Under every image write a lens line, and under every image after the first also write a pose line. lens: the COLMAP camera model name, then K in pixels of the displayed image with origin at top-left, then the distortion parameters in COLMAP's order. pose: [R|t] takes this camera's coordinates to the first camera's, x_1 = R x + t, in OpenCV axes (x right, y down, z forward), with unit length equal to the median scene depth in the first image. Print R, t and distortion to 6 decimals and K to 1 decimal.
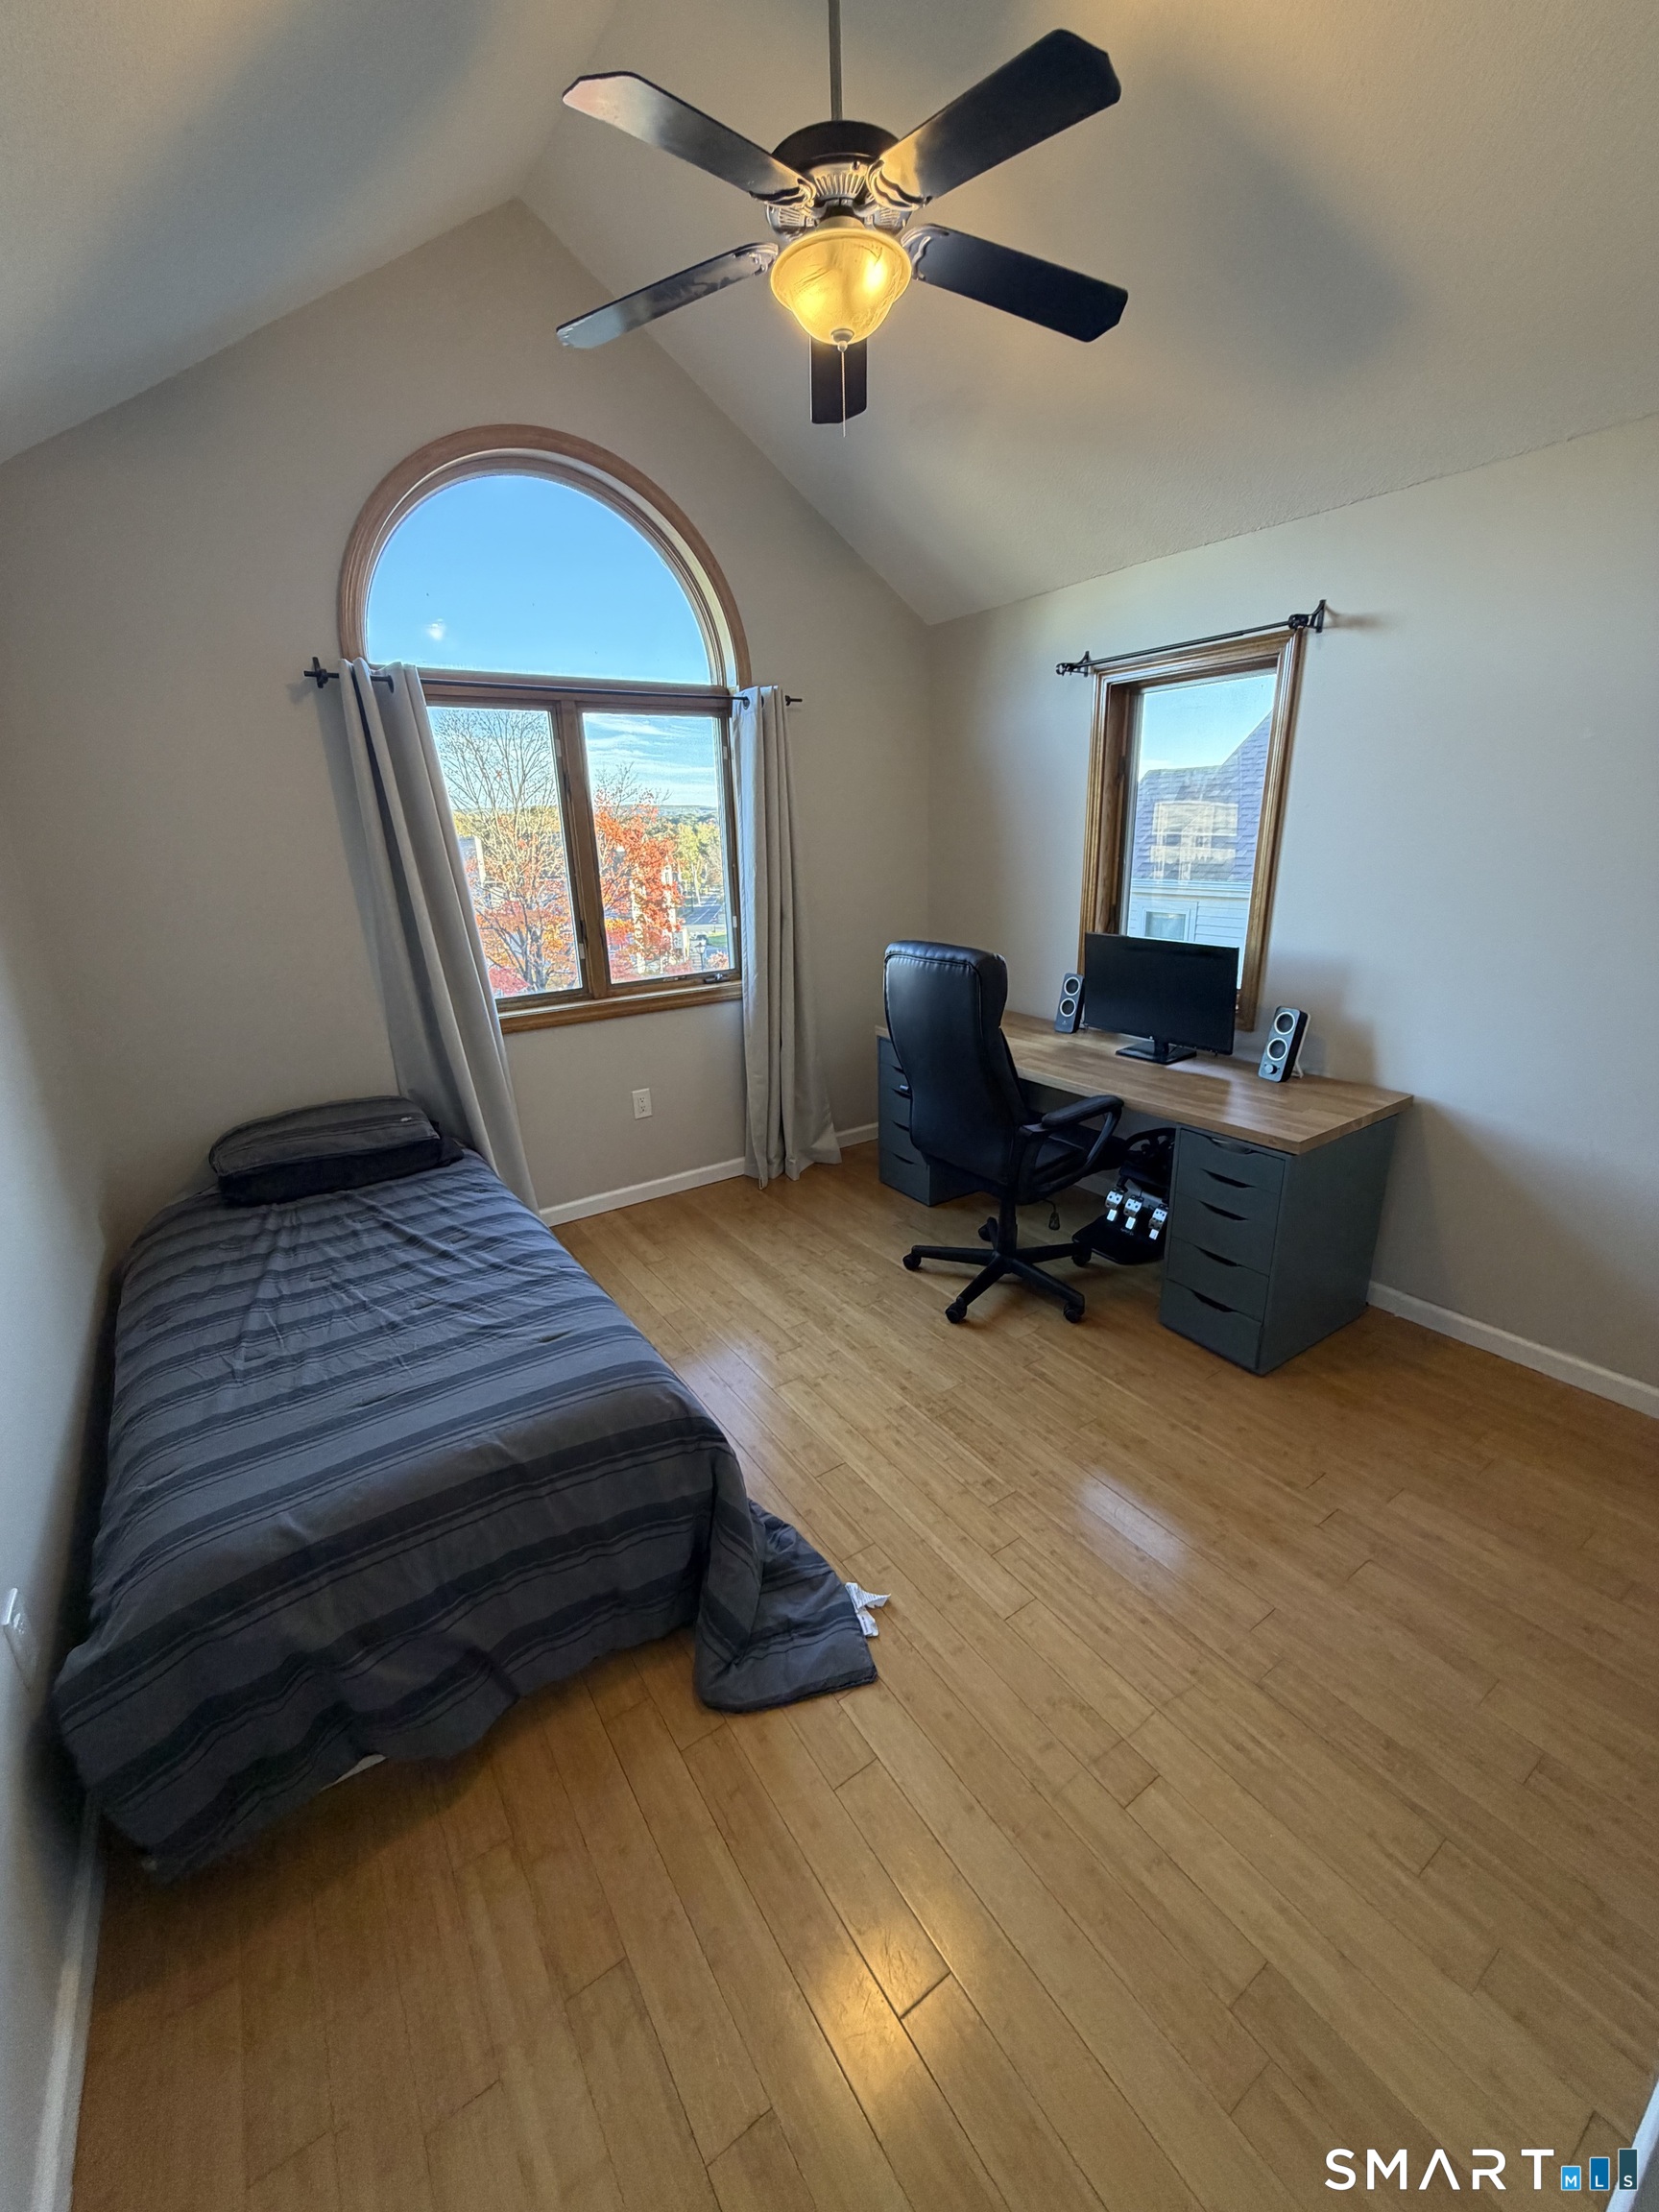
lens RADIAL K [[884.3, 0, 828.8], [0, 884.3, 1105.7], [0, 0, 1]] dist [0.000277, 0.000278]
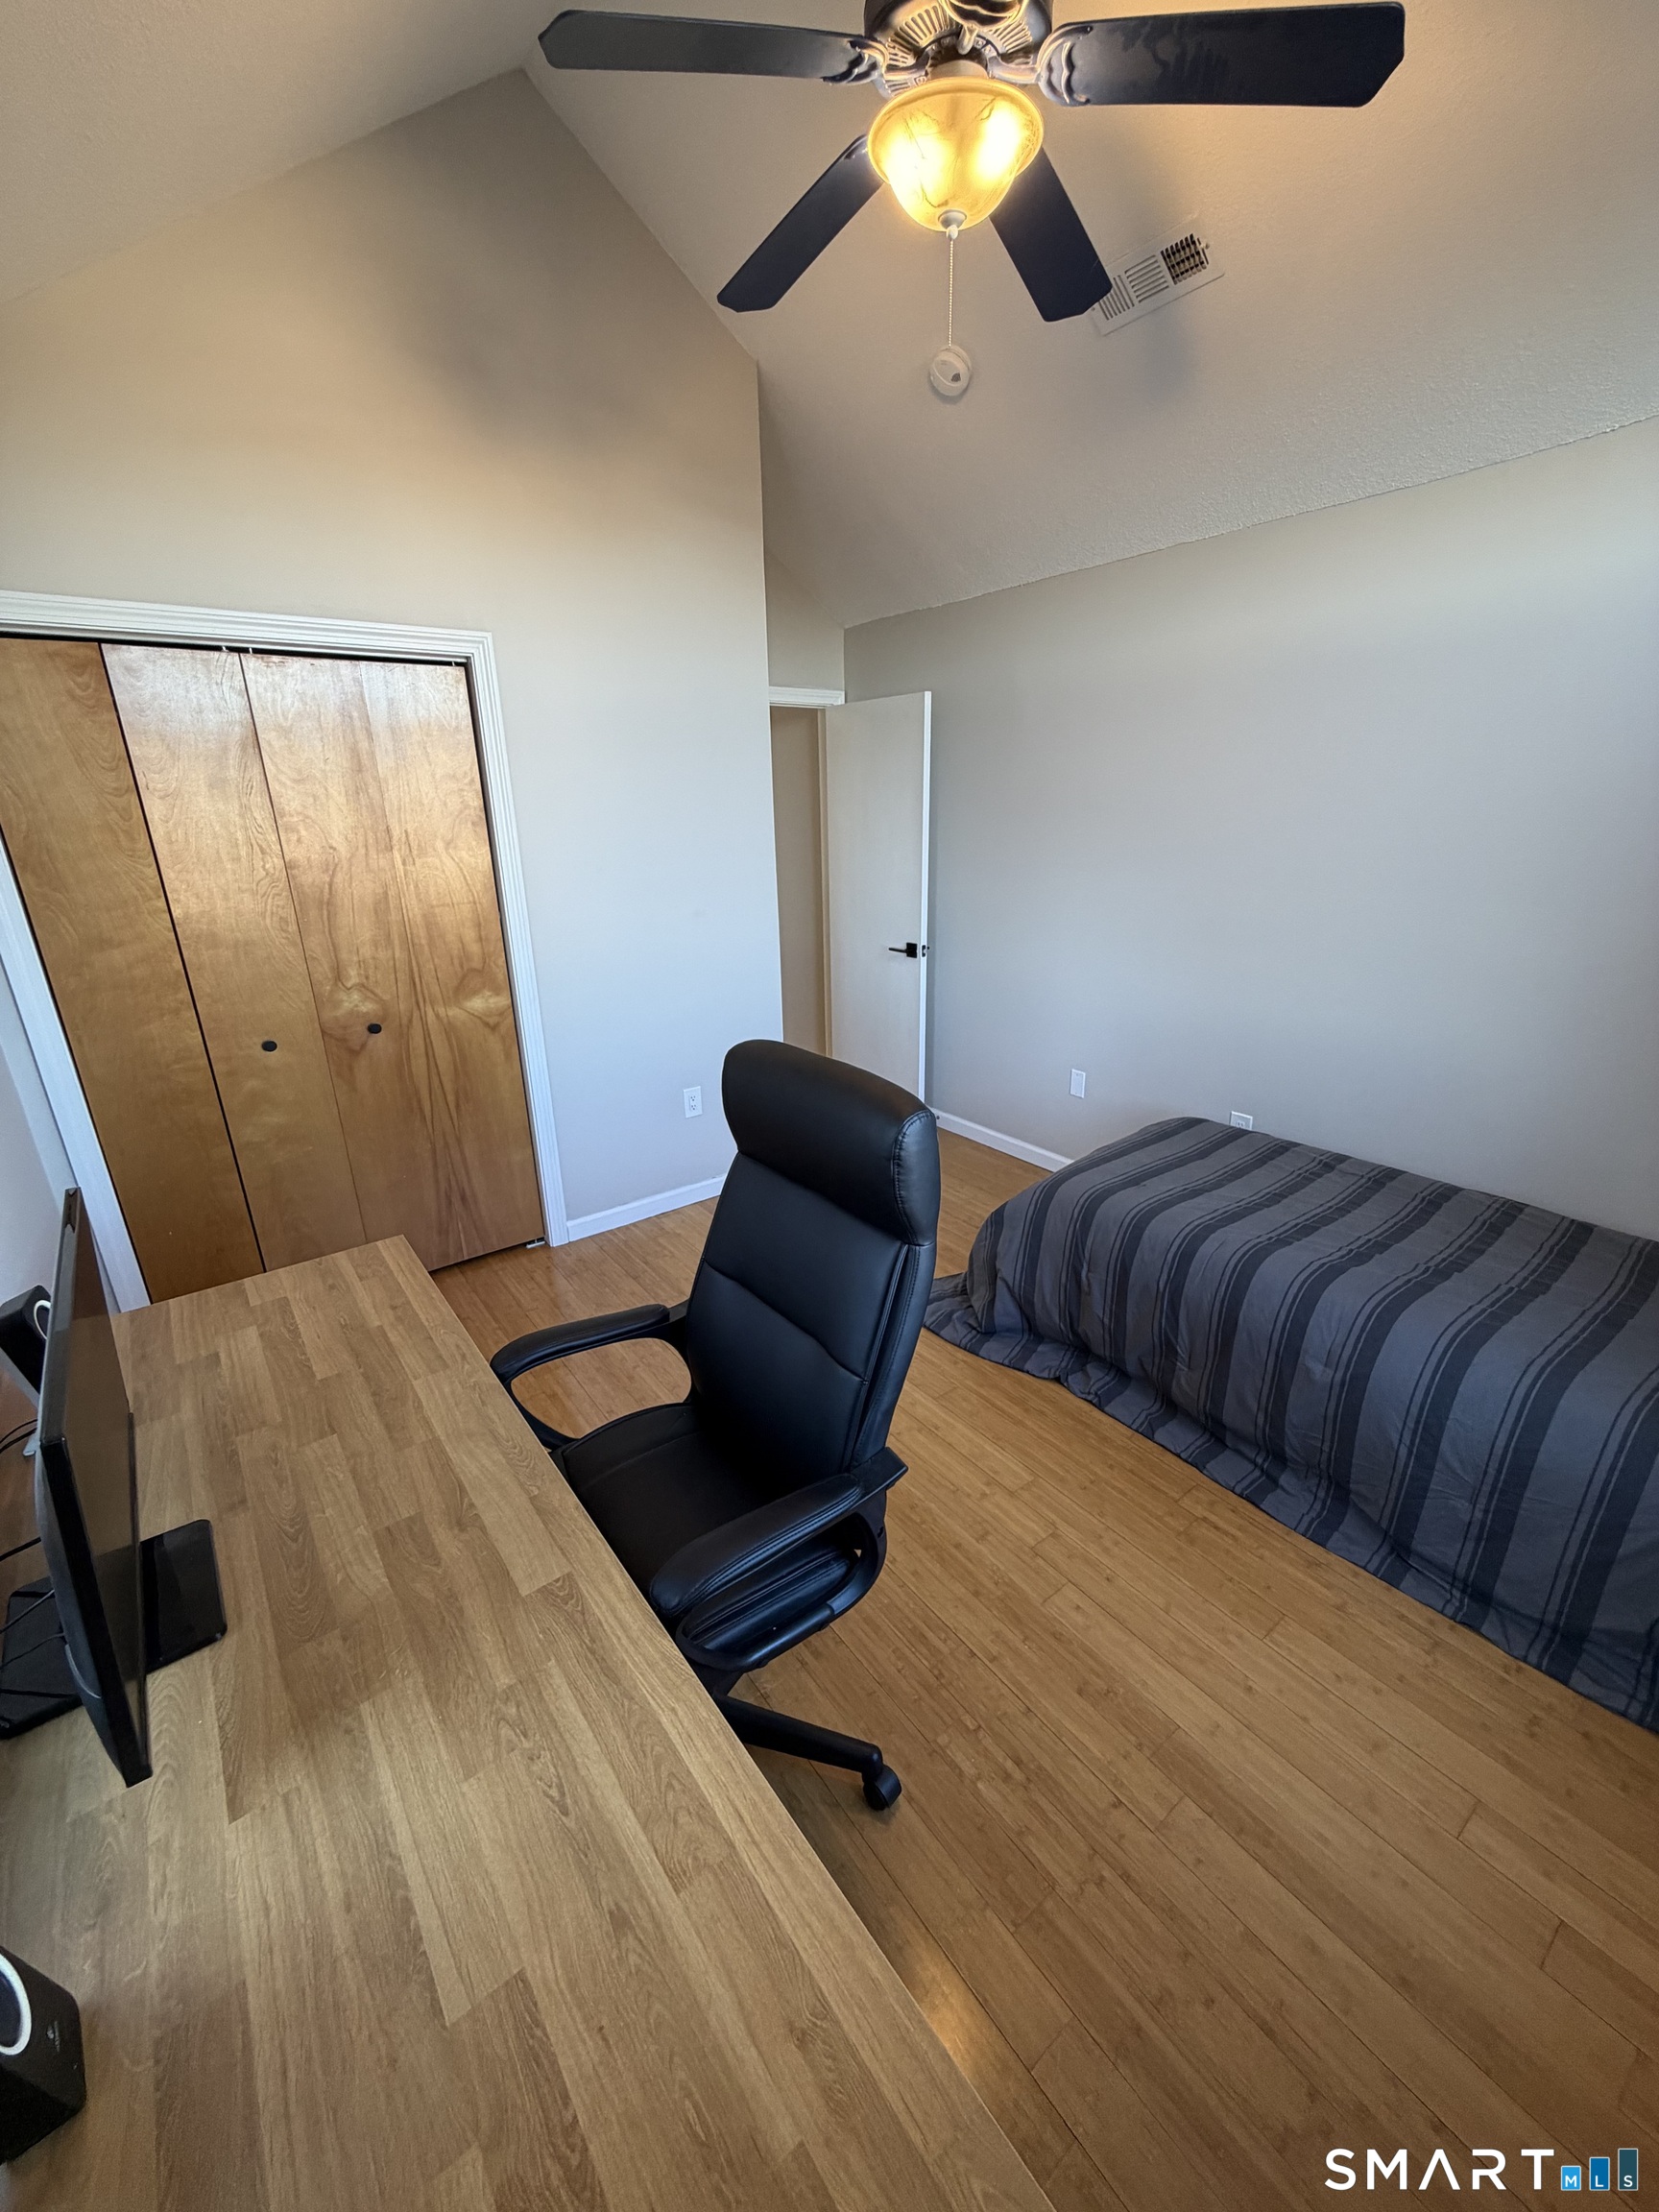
lens RADIAL K [[884.3, 0, 825.3], [0, 884.3, 1115.7], [0, 0, 1]] dist [0.000277, 0.000278]
pose [[-0.997788, 0.058866, -0.030891, 0.130273], [0.027720, 0.790759, 0.611499, -0.425853], [0.060424, 0.609290, -0.790642, 1.278146]]
